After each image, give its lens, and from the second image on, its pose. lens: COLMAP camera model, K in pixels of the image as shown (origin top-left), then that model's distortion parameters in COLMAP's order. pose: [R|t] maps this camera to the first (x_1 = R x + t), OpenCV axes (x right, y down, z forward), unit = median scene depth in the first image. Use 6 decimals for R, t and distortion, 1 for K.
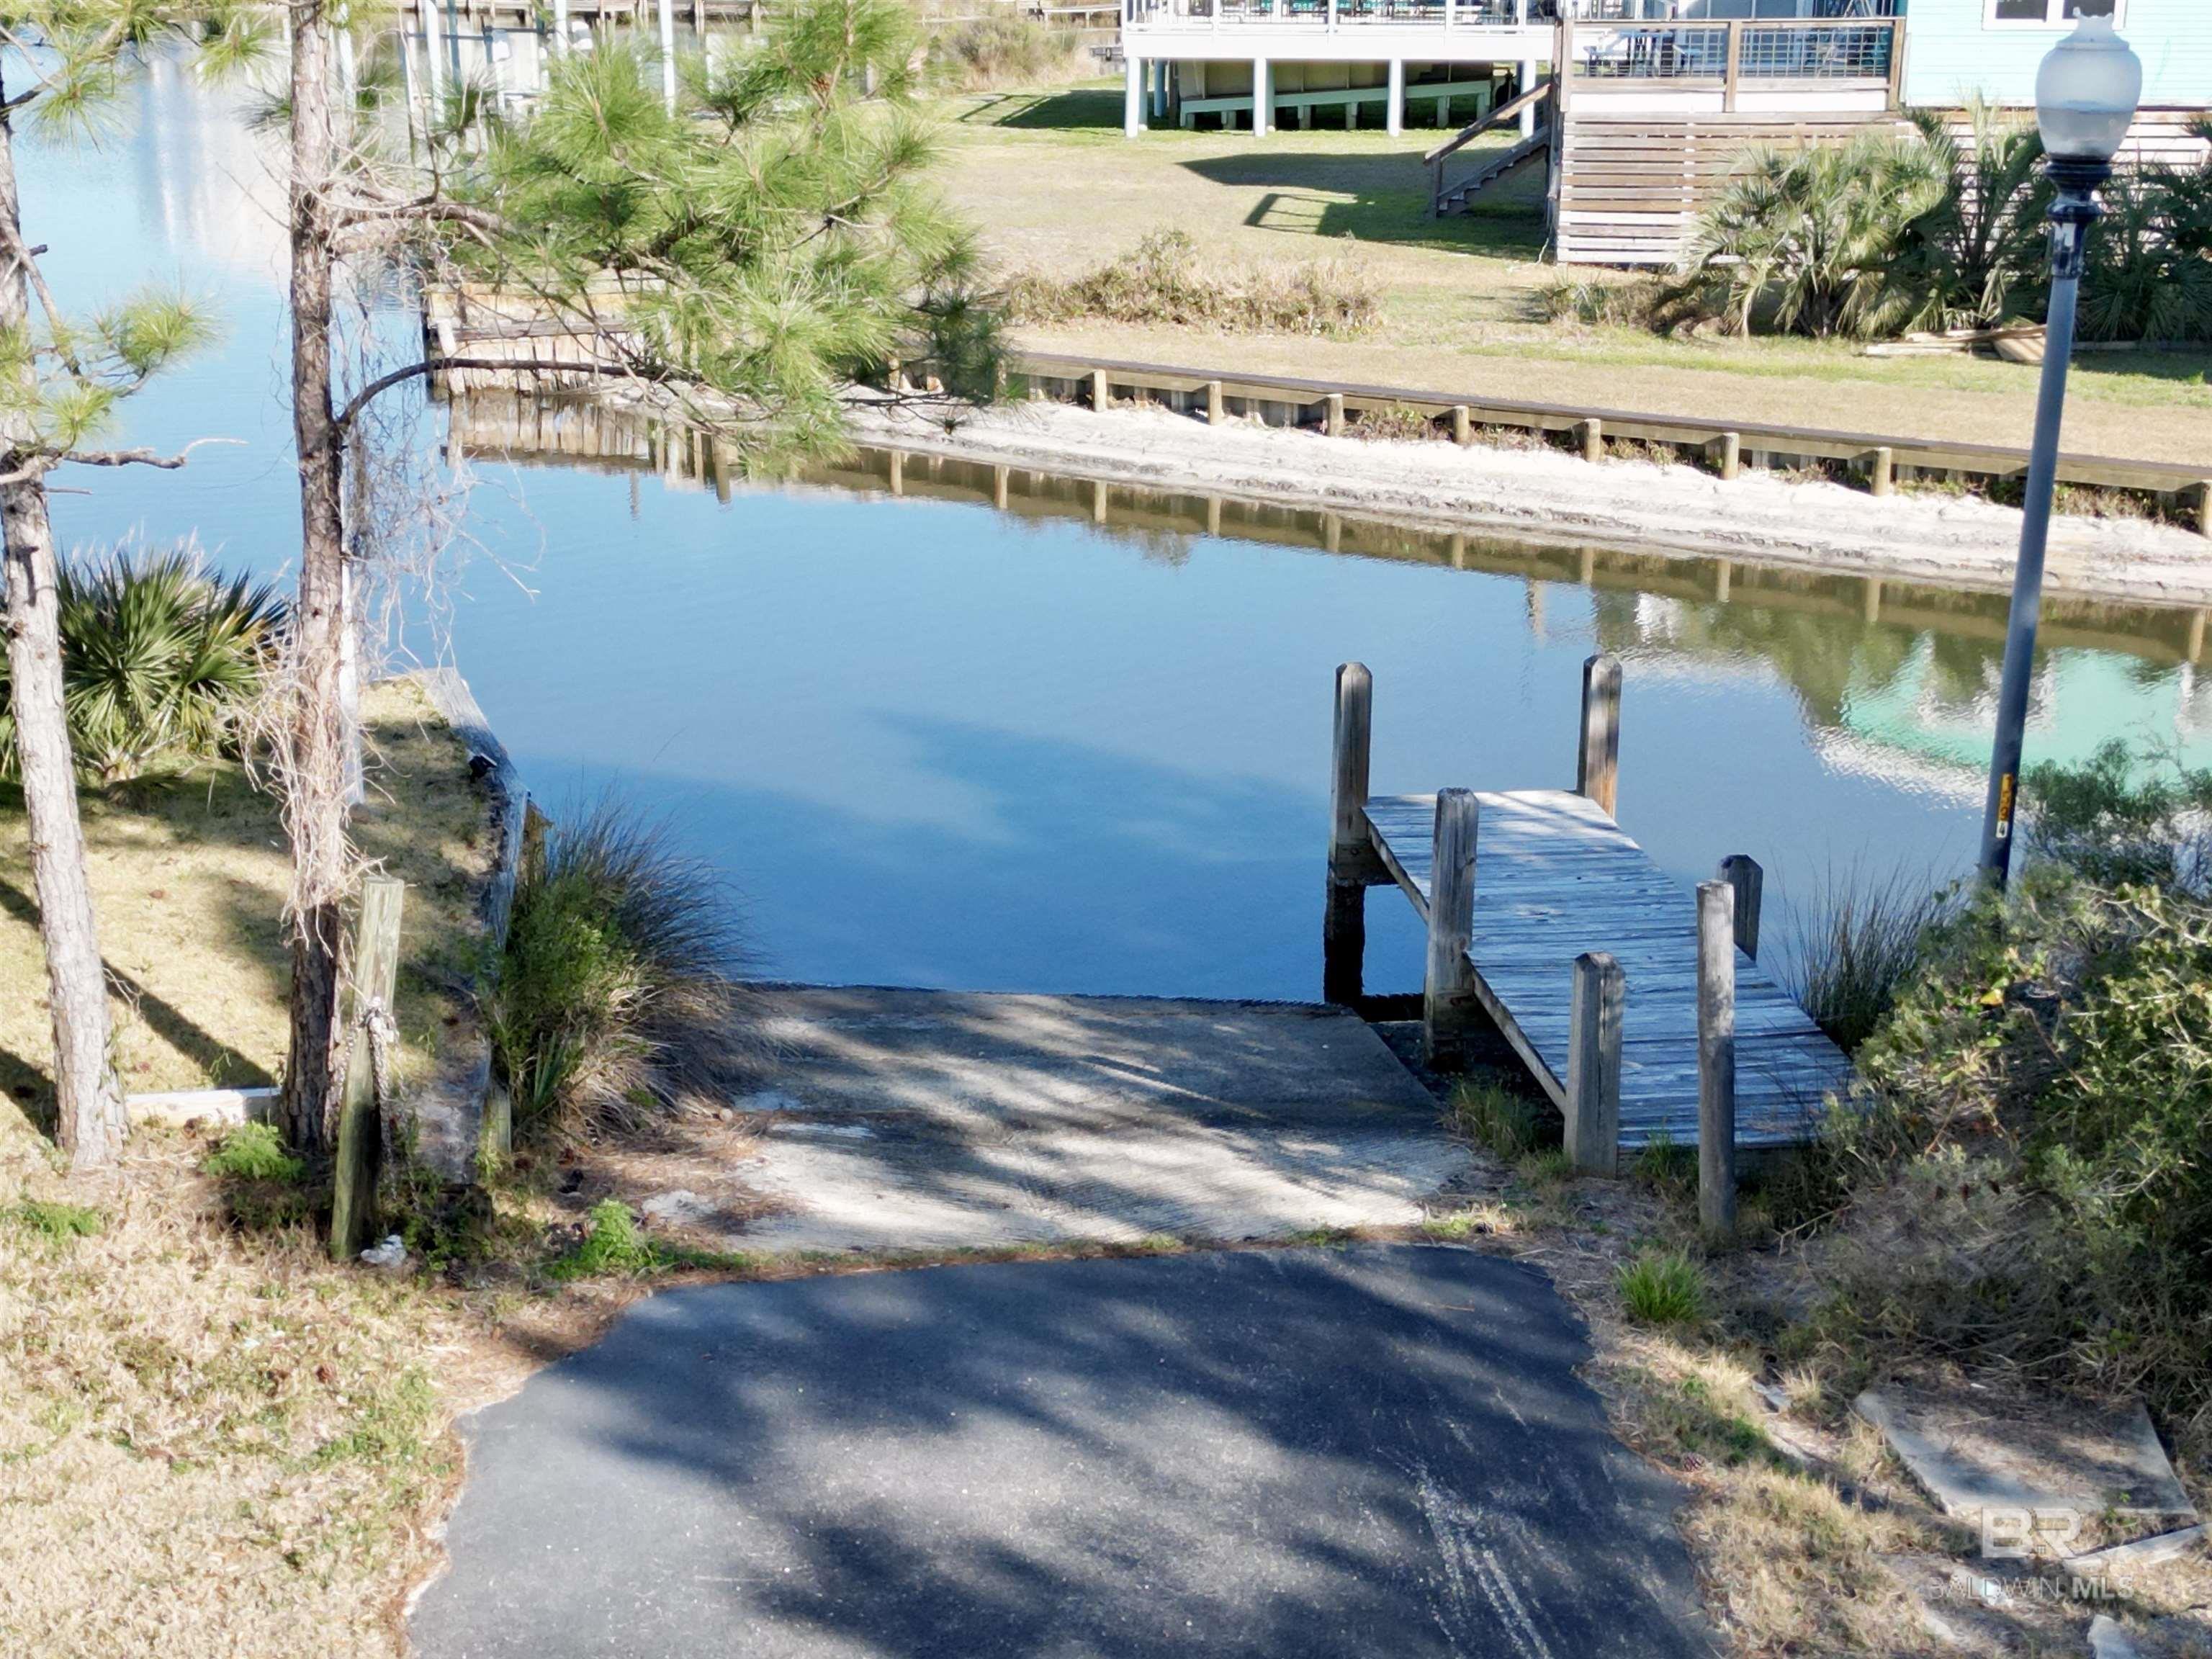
lens RADIAL K [[3066.2, 0, 1106.0], [0, 3066.2, 829.5], [0, 0, 1]] dist [0.188315, -0.493572]
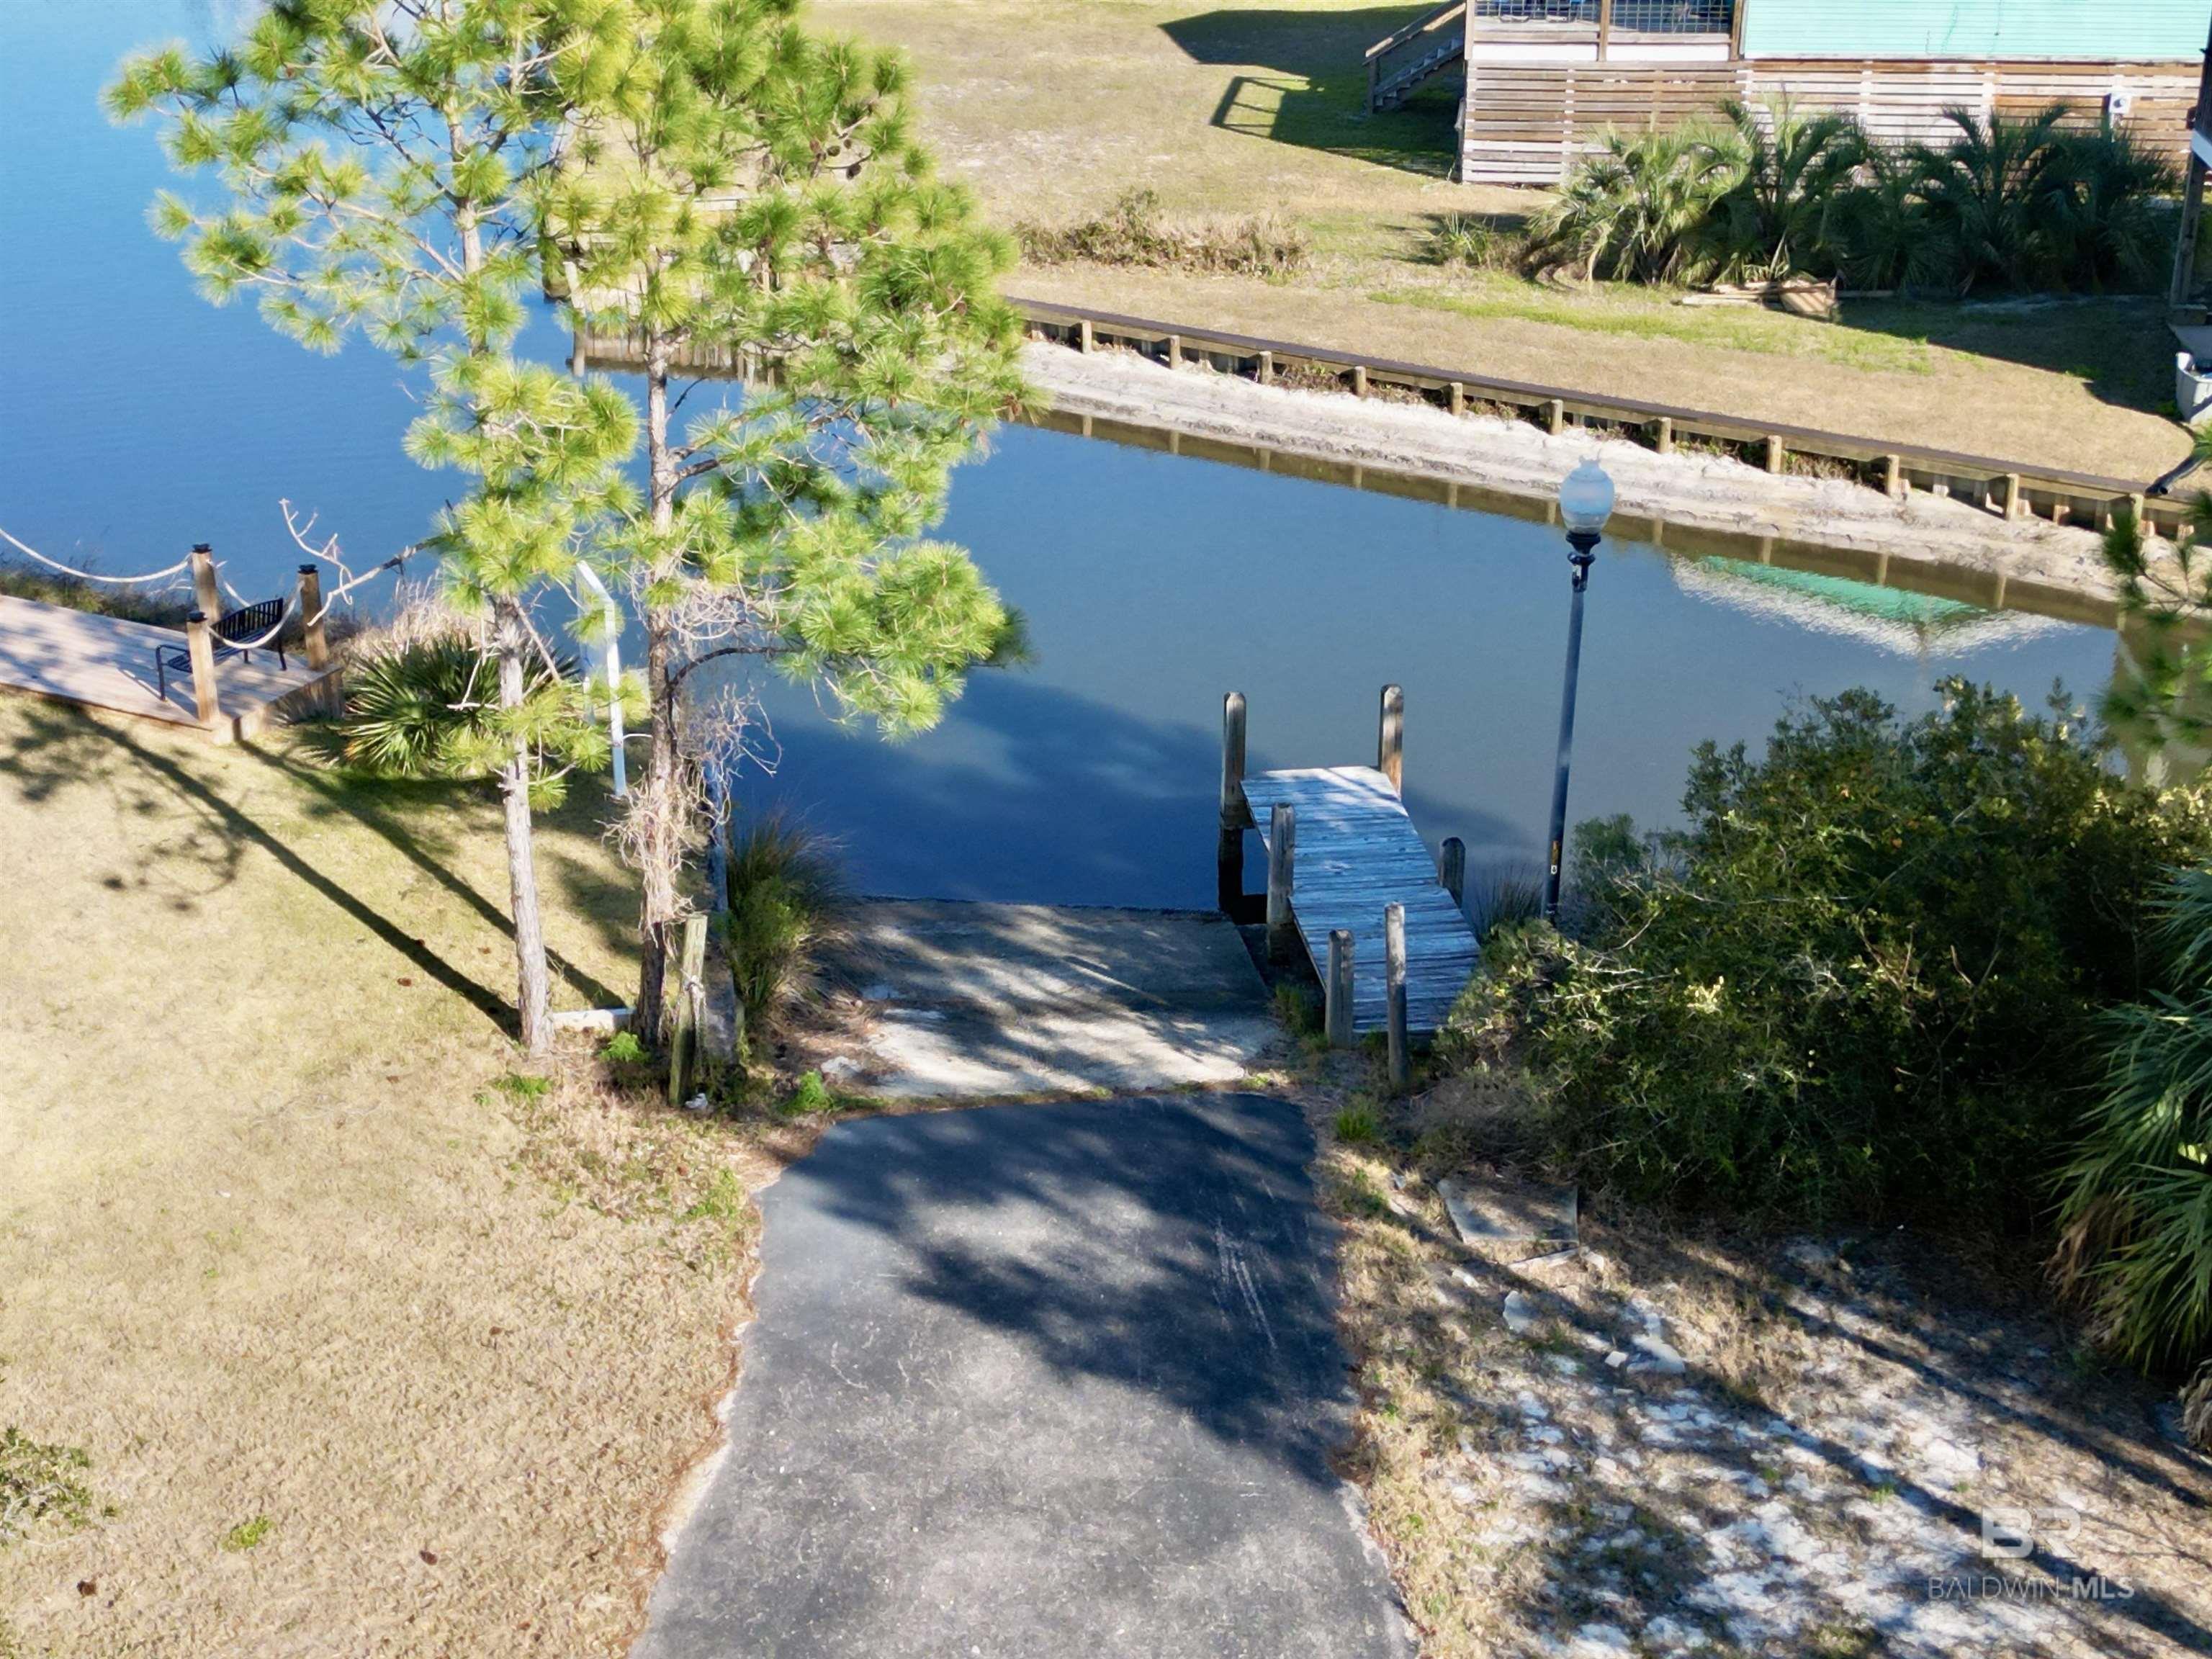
lens RADIAL K [[3066.2, 0, 1106.0], [0, 3066.2, 829.5], [0, 0, 1]] dist [0.188315, -0.493572]
pose [[0.999996, -0.001108, -0.002647, 0.022343], [0.001410, 0.993132, 0.116991, -0.210511], [0.002499, -0.116994, 0.993129, -0.726004]]
